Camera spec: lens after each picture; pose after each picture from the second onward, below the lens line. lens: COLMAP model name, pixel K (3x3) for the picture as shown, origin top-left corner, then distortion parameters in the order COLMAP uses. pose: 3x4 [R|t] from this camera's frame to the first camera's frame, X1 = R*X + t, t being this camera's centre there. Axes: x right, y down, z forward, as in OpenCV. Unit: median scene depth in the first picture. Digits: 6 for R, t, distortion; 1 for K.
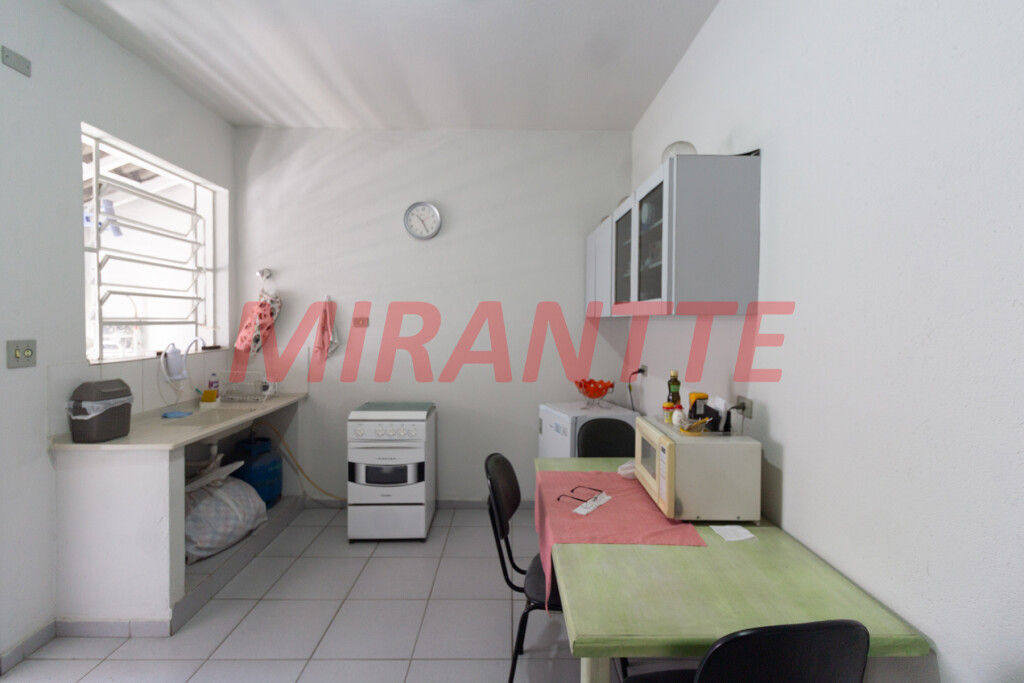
lens RADIAL K [[469.1, 0, 511.7], [0, 469.1, 336.5], [0, 0, 1]] dist [0.001404, 0.000718]
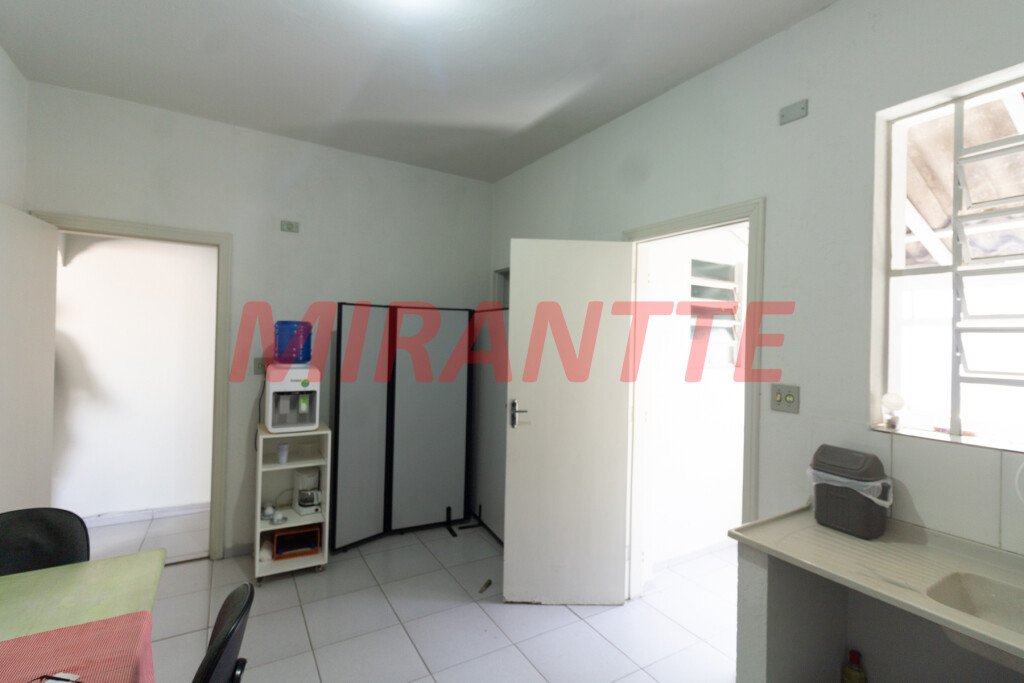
lens RADIAL K [[469.1, 0, 516.1], [0, 469.1, 336.4], [0, 0, 1]] dist [0.001404, 0.000718]
pose [[-0.852820, -0.030081, -0.521338, -0.019317], [-0.040917, 0.999119, 0.009285, -0.081340], [0.520599, 0.029250, -0.853300, 1.544755]]
